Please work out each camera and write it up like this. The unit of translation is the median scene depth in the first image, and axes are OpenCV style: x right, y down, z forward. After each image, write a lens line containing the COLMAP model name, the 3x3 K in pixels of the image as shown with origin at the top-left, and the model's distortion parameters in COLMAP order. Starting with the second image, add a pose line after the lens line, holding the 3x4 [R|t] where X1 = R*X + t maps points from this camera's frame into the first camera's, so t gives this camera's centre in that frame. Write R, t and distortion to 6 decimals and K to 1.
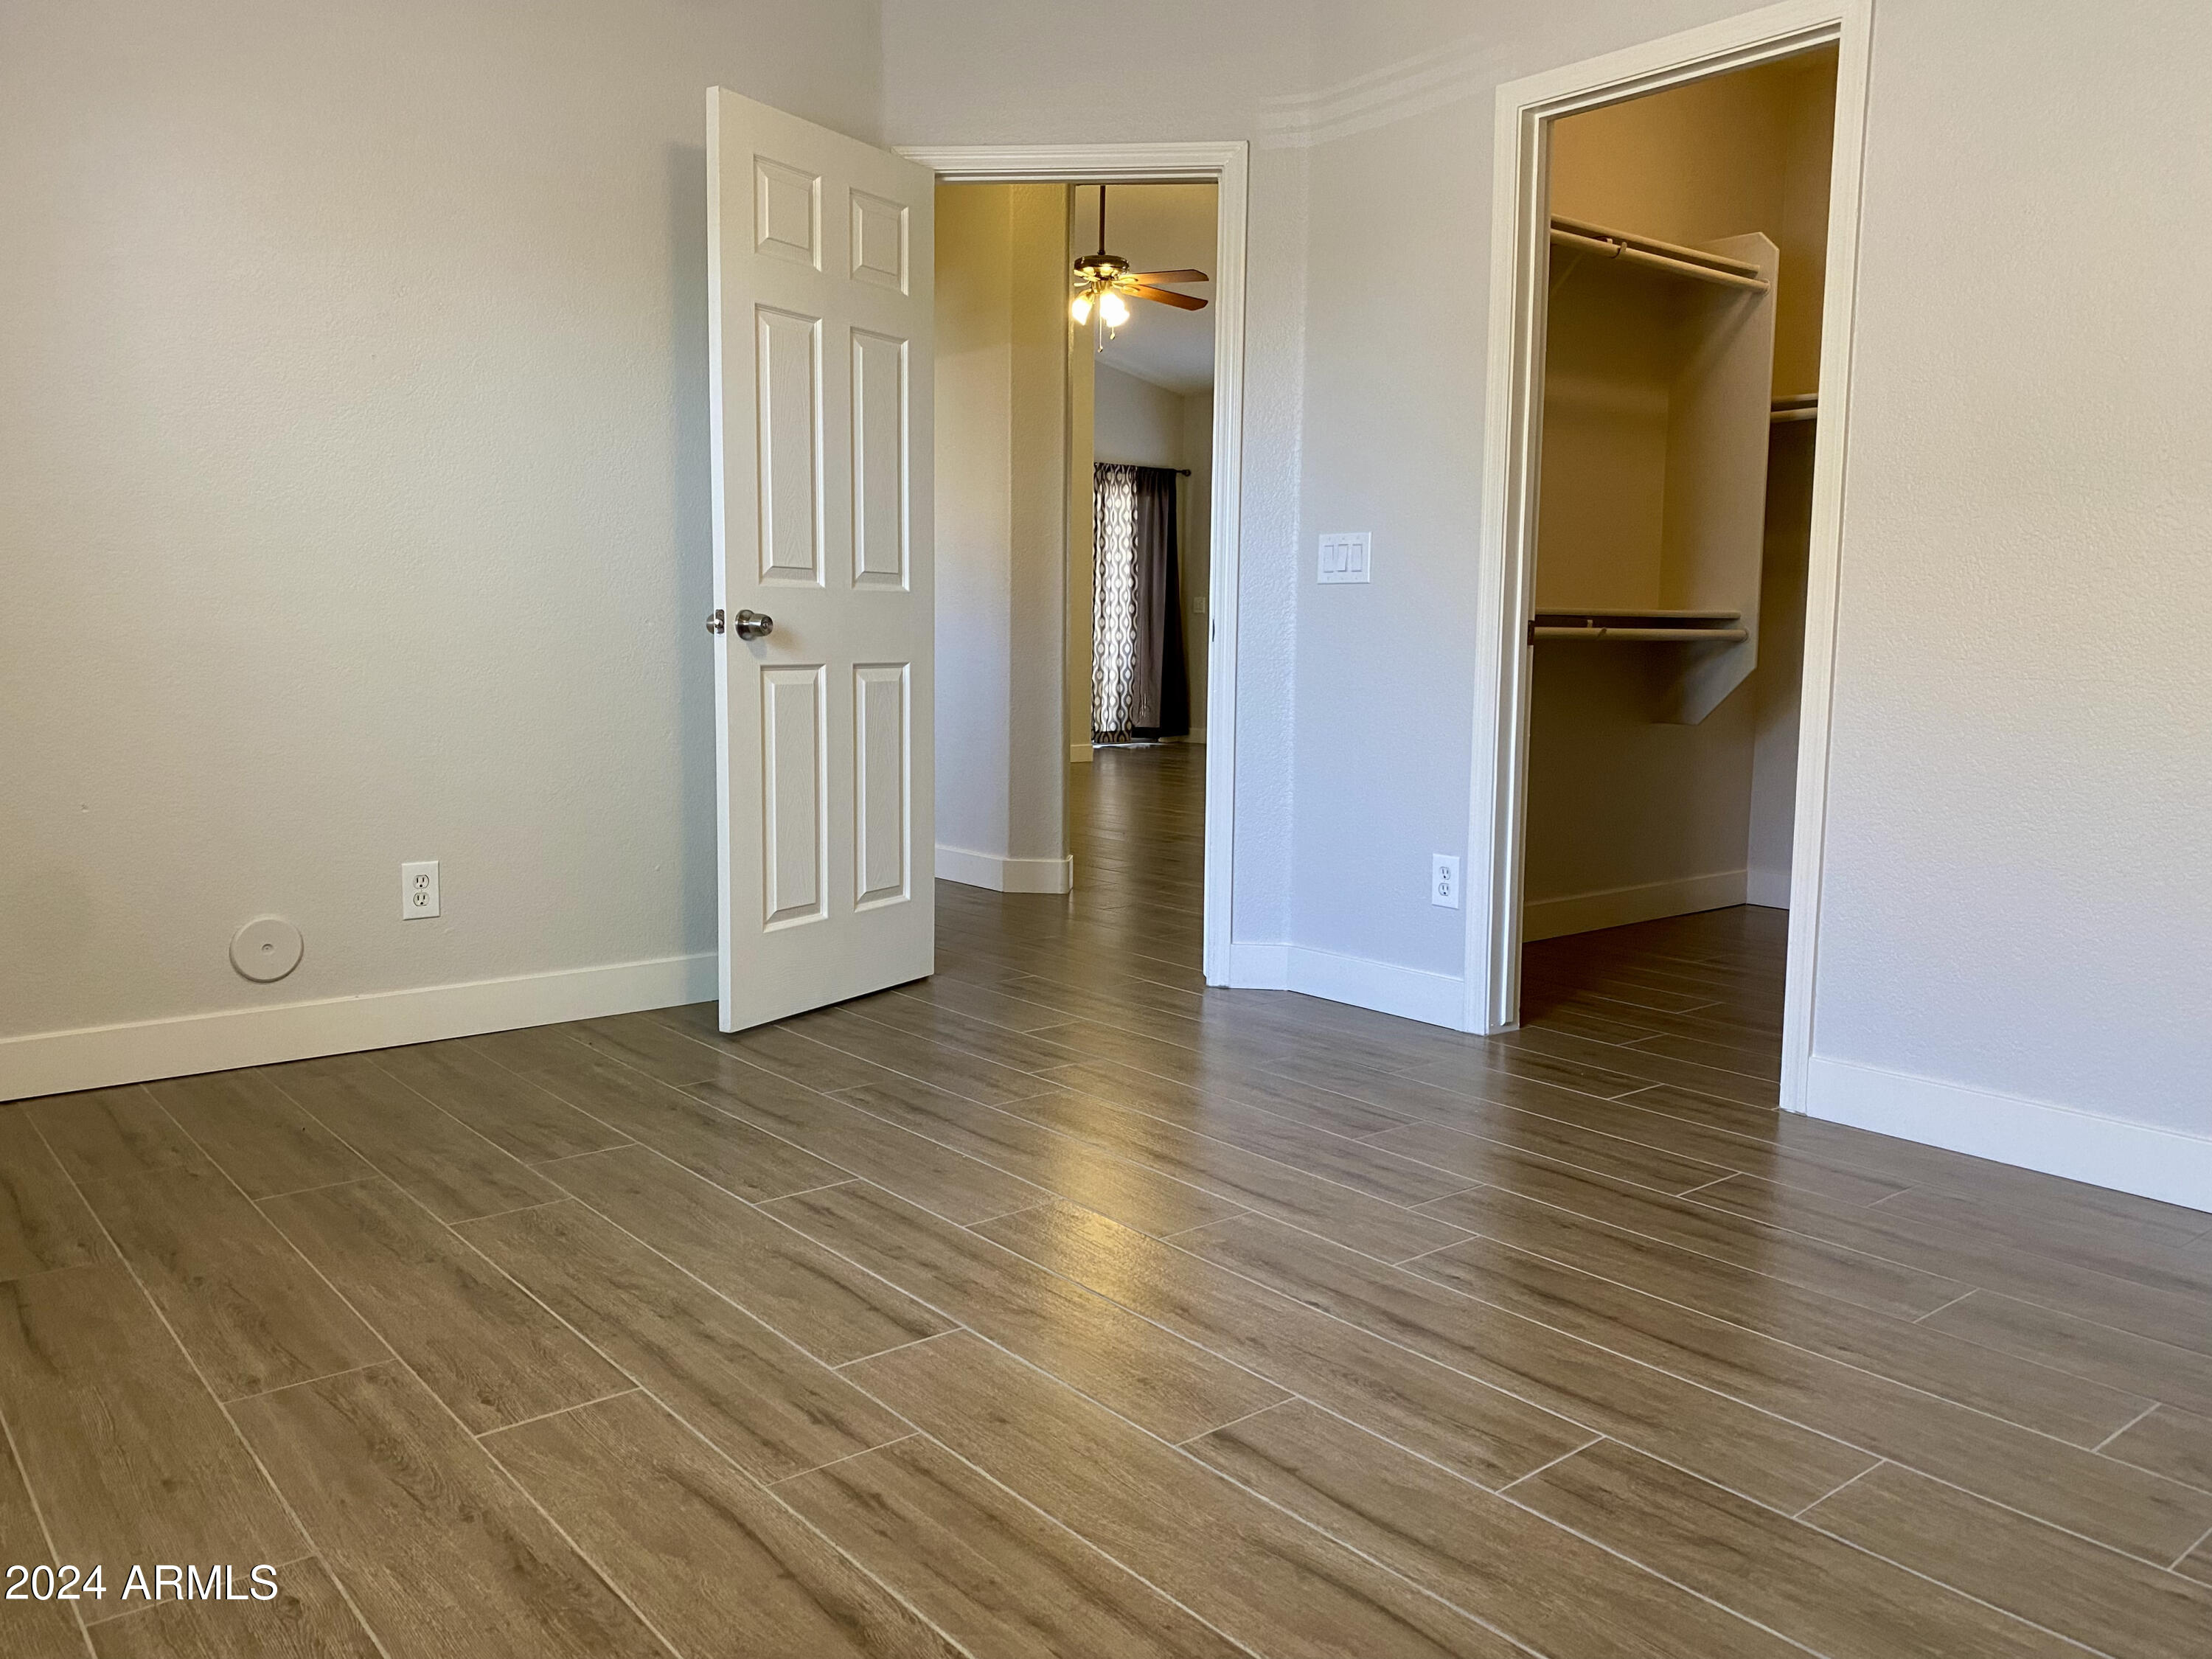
lens RADIAL K [[1700.7, 0, 1108.7], [0, 1700.7, 838.0], [0, 0, 1]] dist [0.026063, -0.015337]
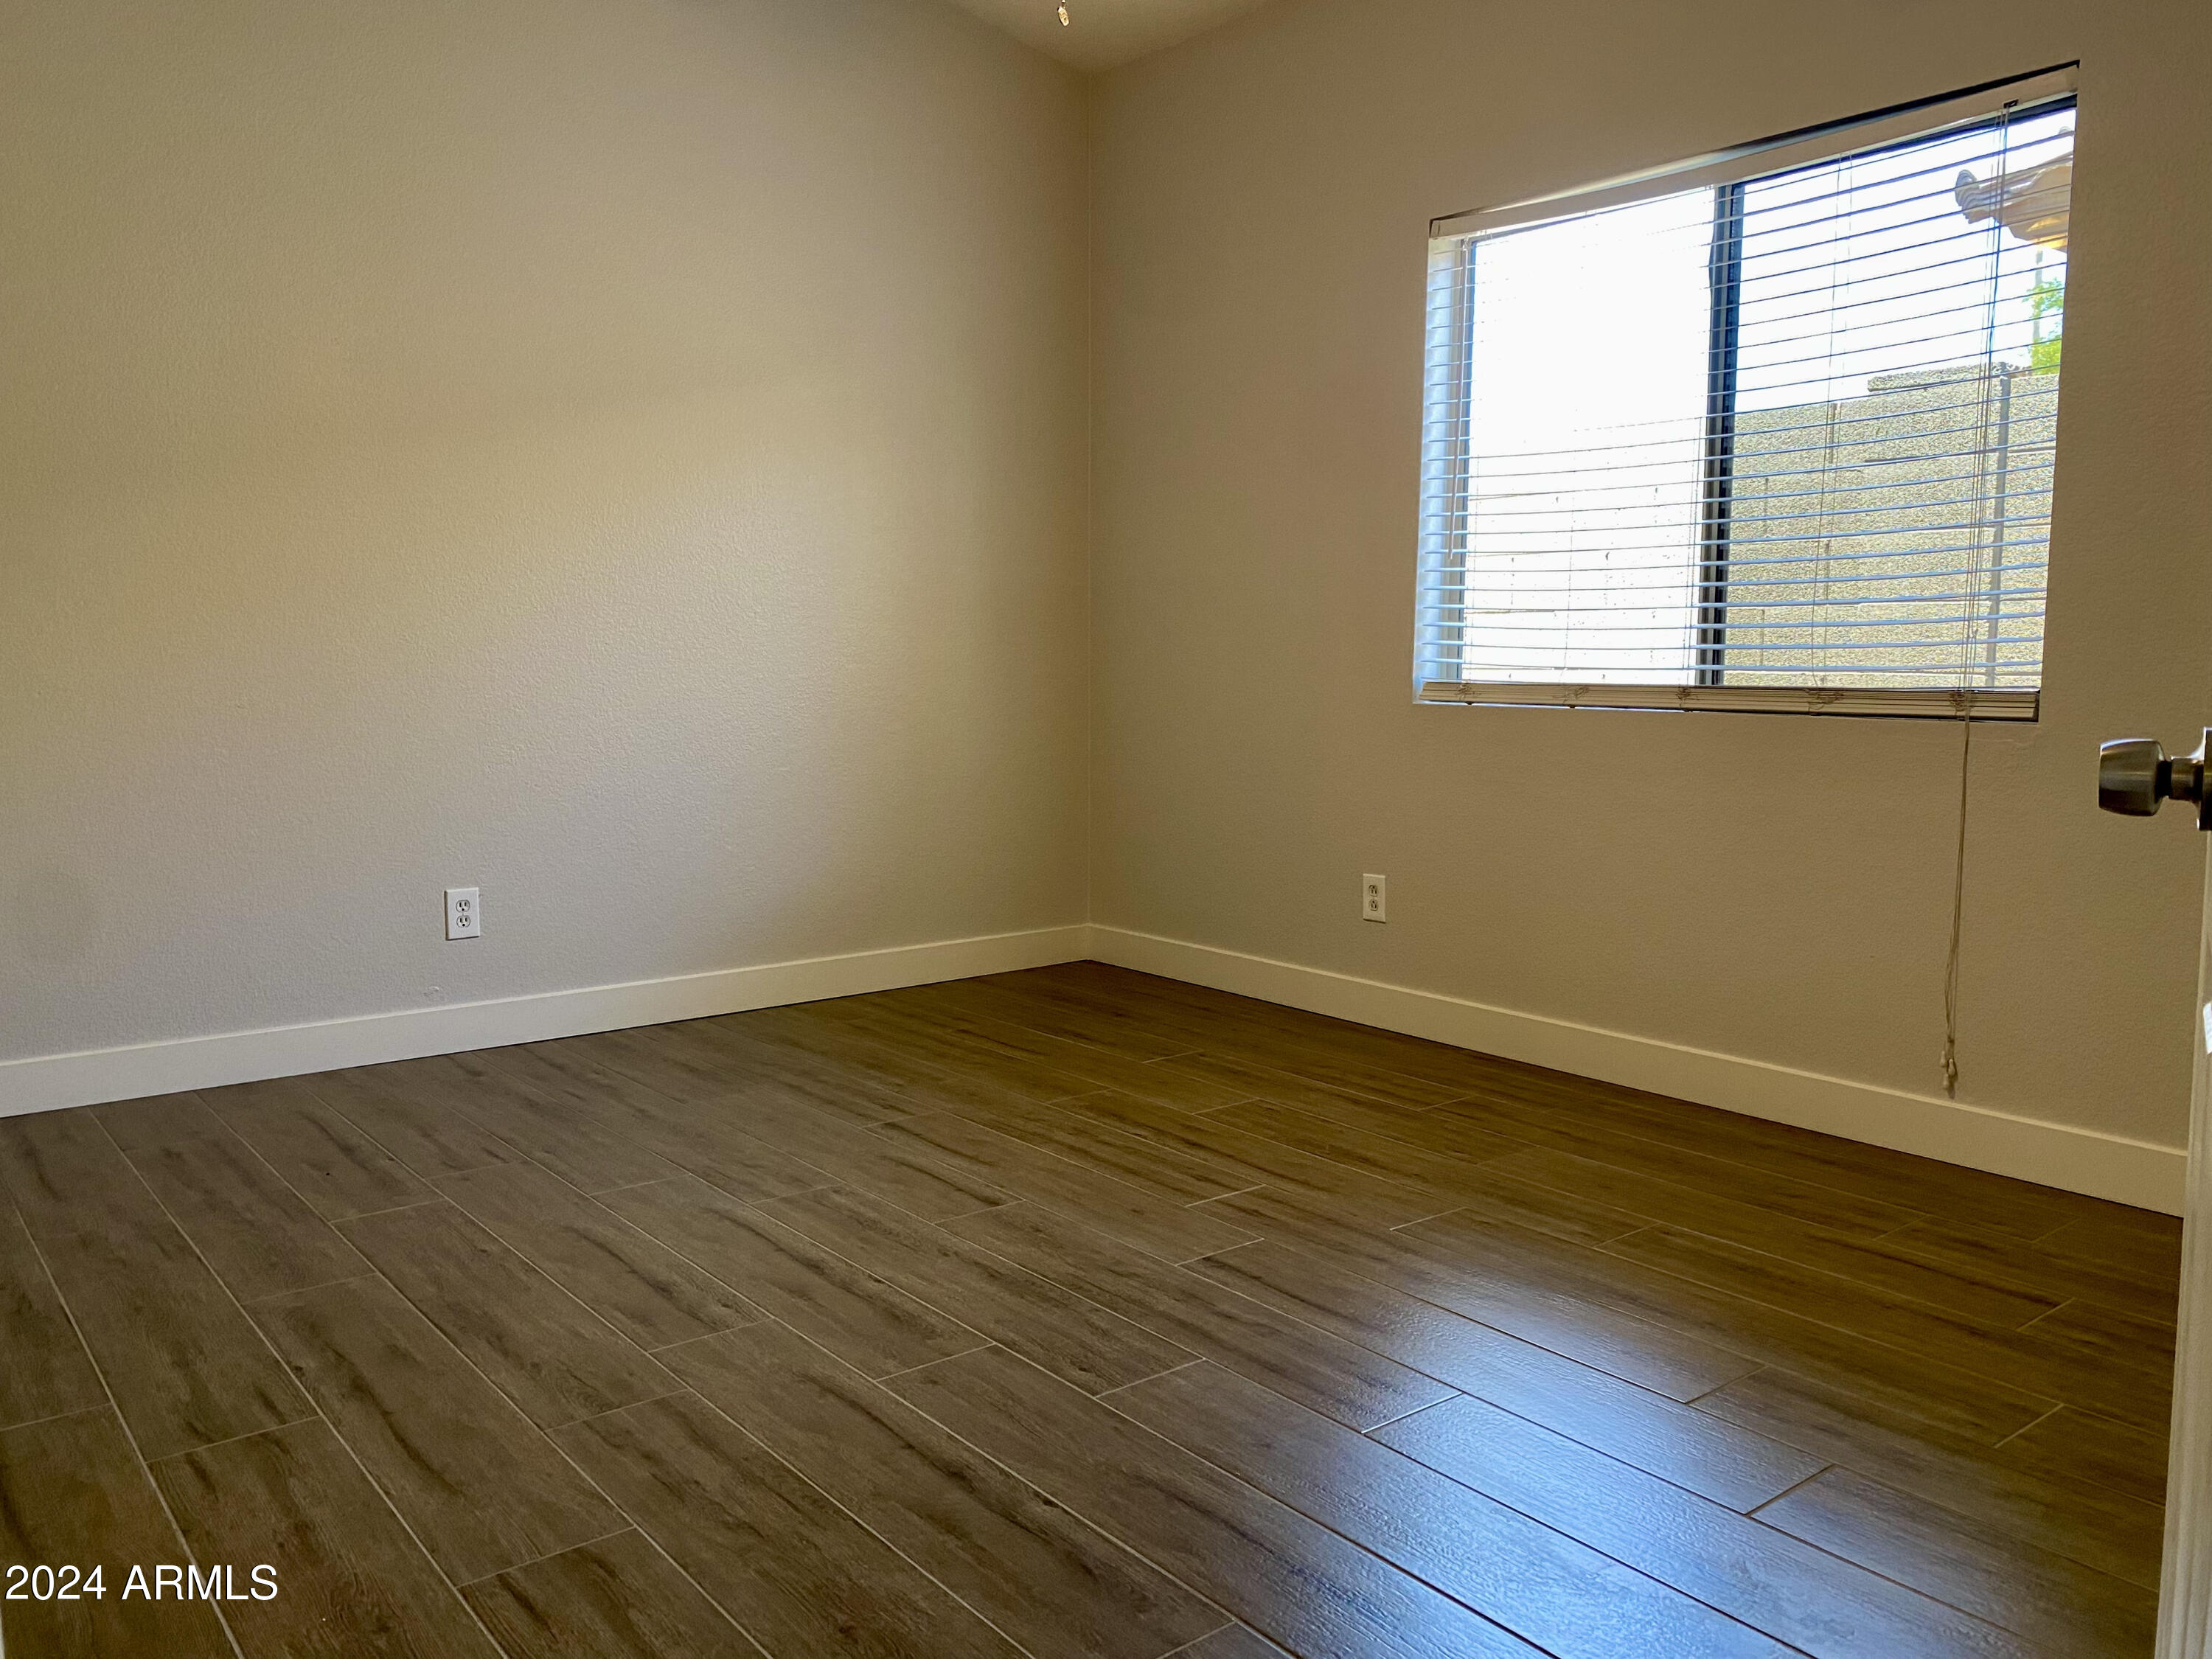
lens RADIAL K [[1700.7, 0, 1105.7], [0, 1700.7, 829.3], [0, 0, 1]] dist [0.026063, -0.015337]
pose [[-0.999731, -0.016981, 0.015807, -0.051885], [-0.012900, 0.973189, 0.229646, -0.323059], [-0.019283, 0.229381, -0.973146, 2.282828]]
